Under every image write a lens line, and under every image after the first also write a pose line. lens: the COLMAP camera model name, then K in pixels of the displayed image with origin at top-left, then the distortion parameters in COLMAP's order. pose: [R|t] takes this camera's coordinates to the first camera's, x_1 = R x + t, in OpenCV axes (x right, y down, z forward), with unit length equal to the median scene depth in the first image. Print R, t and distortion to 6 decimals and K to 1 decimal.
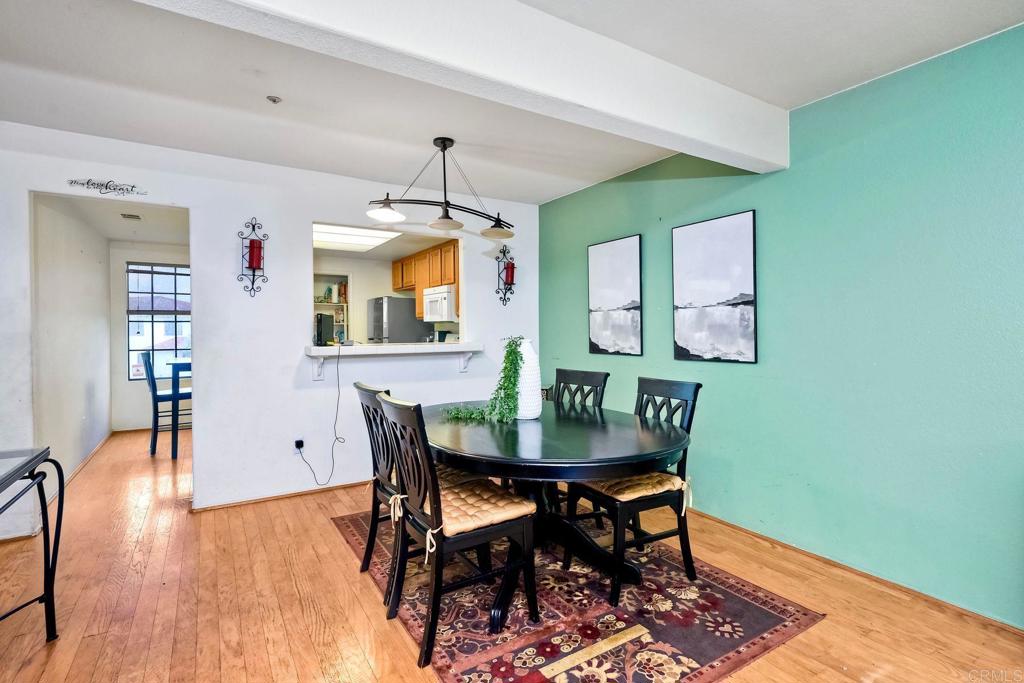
lens RADIAL K [[501.9, 0, 527.8], [0, 501.9, 329.2], [0, 0, 1]] dist [-0.000643, 0.000096]
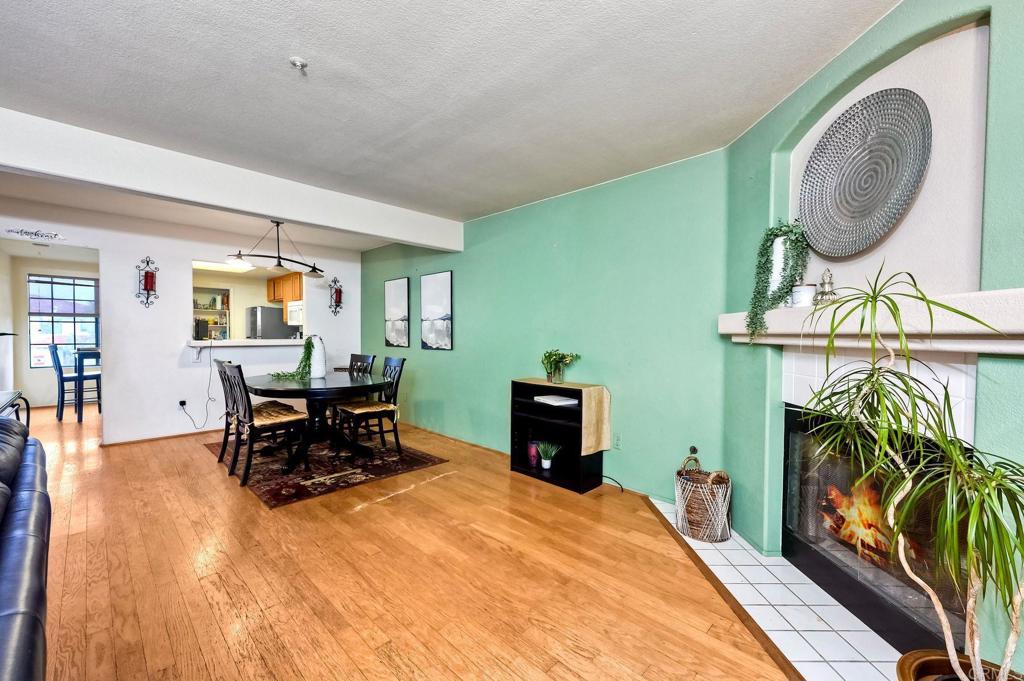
lens RADIAL K [[419.2, 0, 512.0], [0, 419.2, 340.5], [0, 0, 1]] dist [0.001170, 0.000420]
pose [[0.975707, 0.007445, 0.218951, 0.268319], [-0.011540, 0.999781, 0.017431, 0.000121], [-0.218773, -0.019534, 0.975580, -0.514728]]
